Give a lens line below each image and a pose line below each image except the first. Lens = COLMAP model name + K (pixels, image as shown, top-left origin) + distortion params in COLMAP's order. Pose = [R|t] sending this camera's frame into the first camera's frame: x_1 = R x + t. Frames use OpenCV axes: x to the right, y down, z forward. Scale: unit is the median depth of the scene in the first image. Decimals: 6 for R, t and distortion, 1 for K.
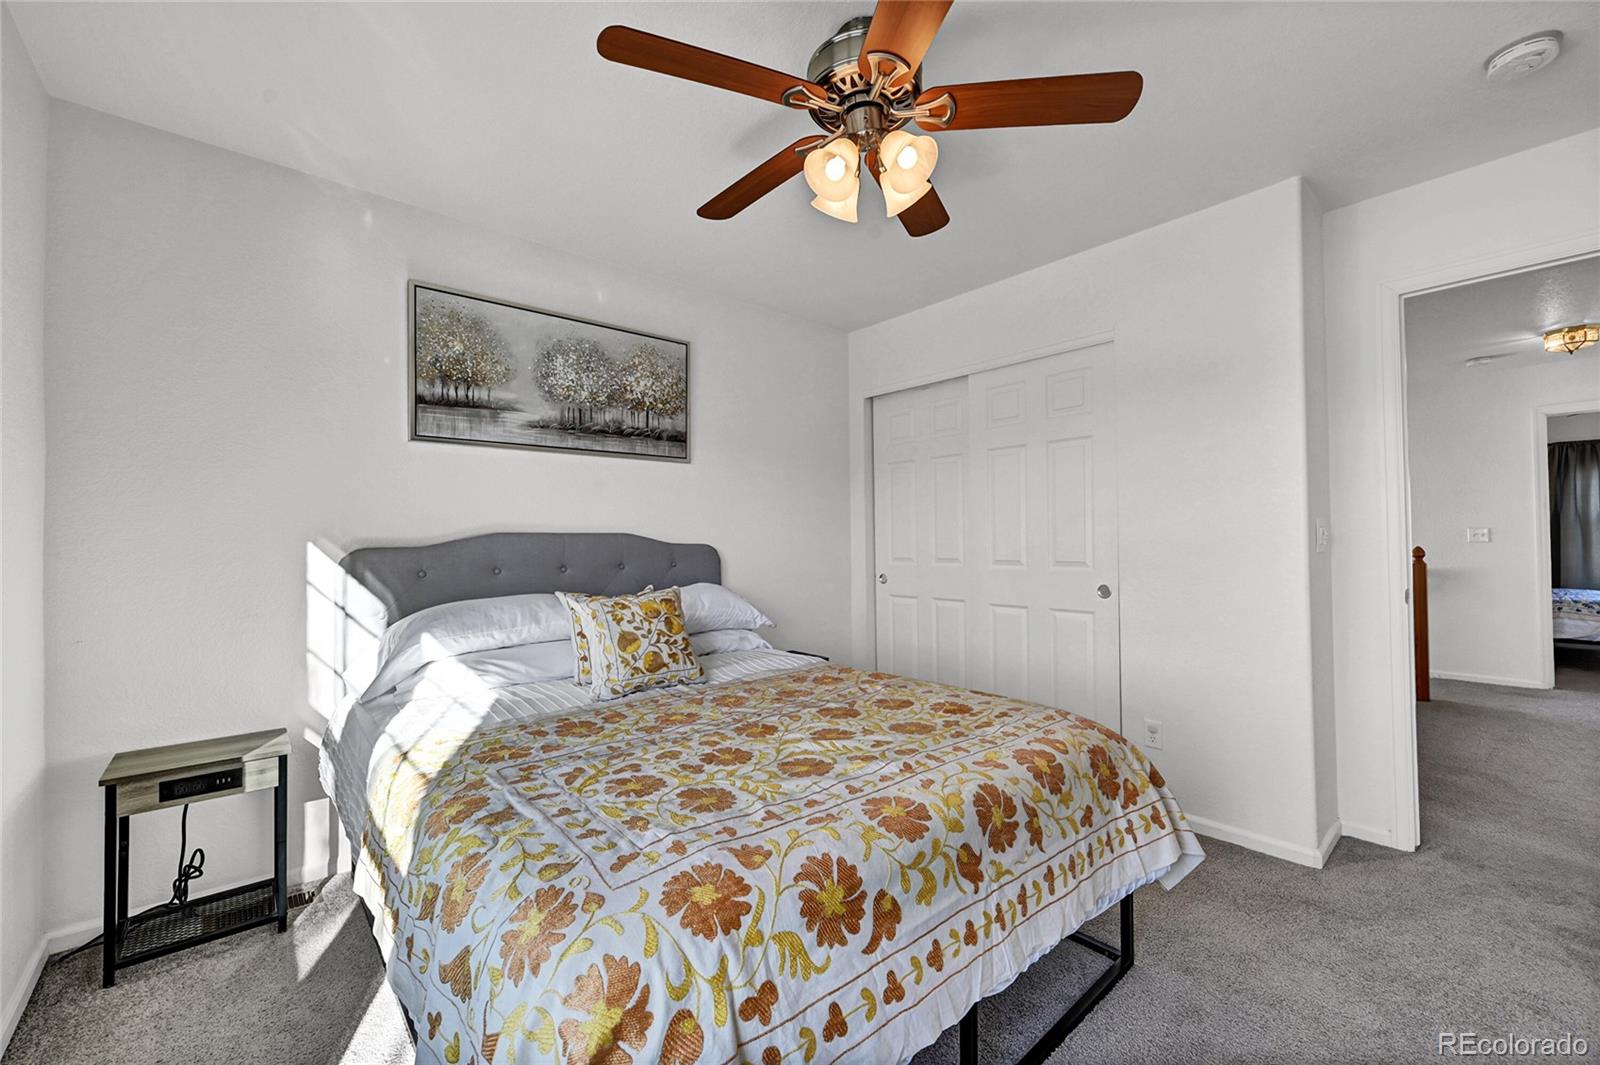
lens RADIAL K [[638.5, 0, 802.6], [0, 638.5, 534.6], [0, 0, 1]] dist [-0.001445, -0.000072]
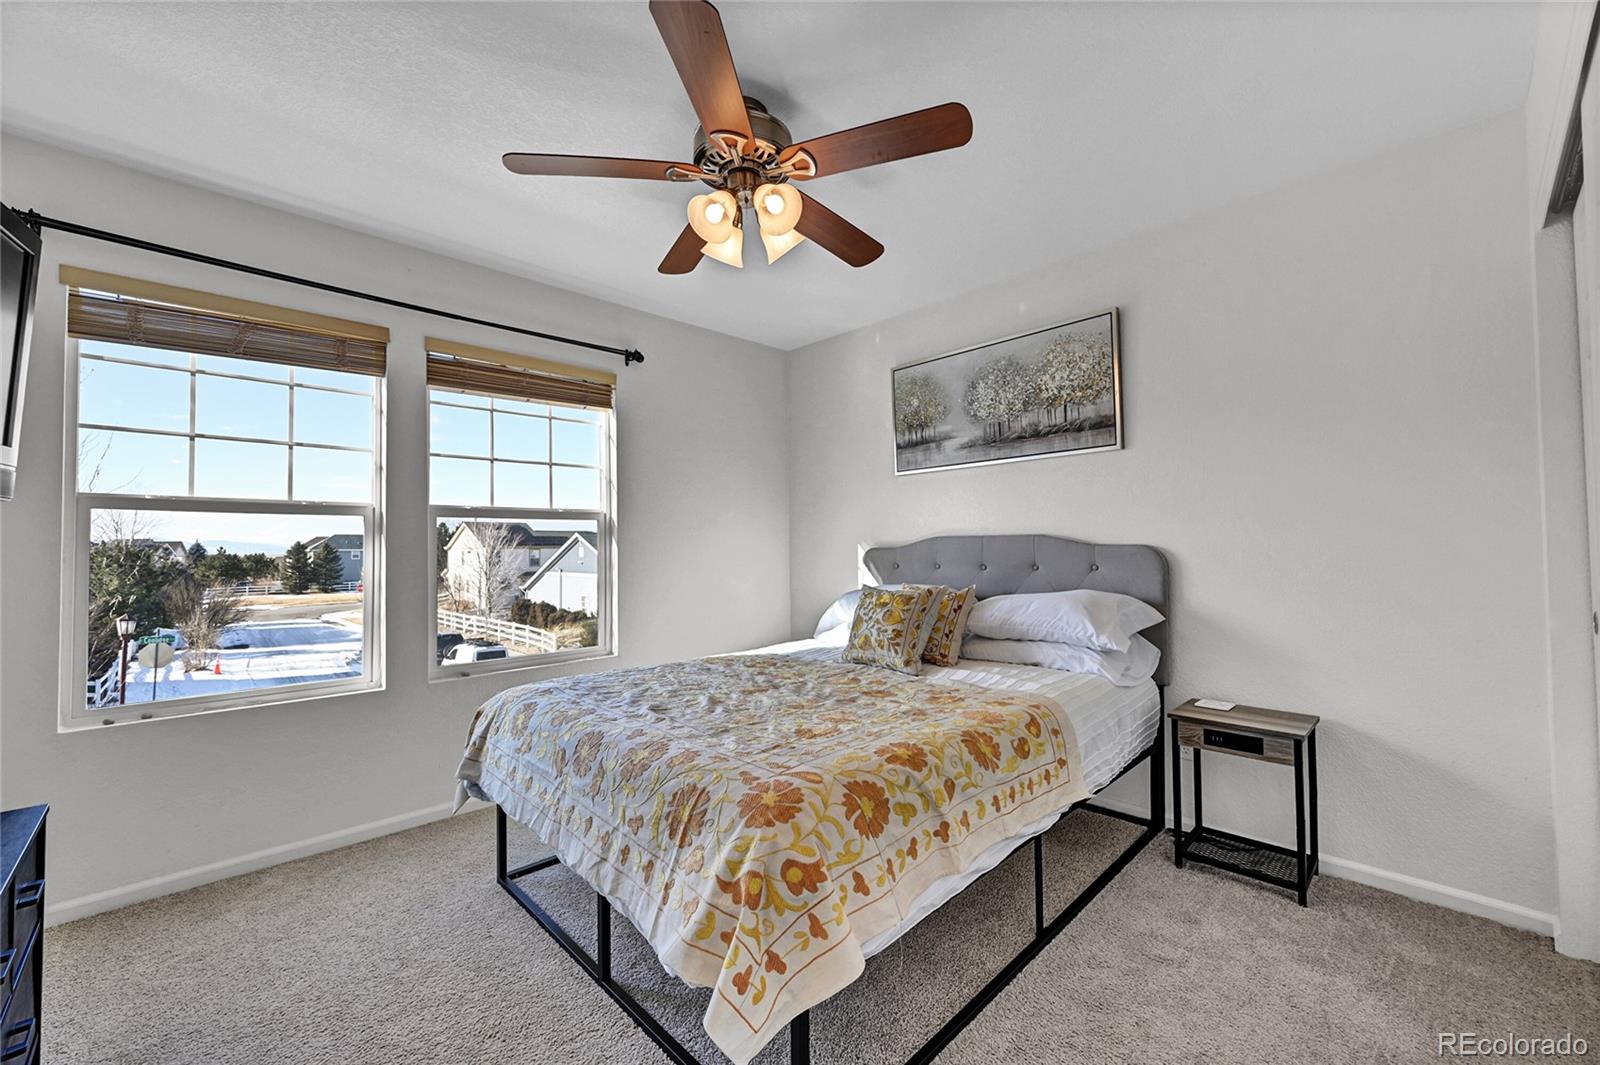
lens RADIAL K [[638.5, 0, 802.6], [0, 638.5, 534.6], [0, 0, 1]] dist [-0.001445, -0.000072]
pose [[0.044635, -0.005842, -0.998986, 0.742343], [0.028527, 0.999583, -0.004571, -0.007281], [0.998596, -0.028294, 0.044783, 0.608337]]
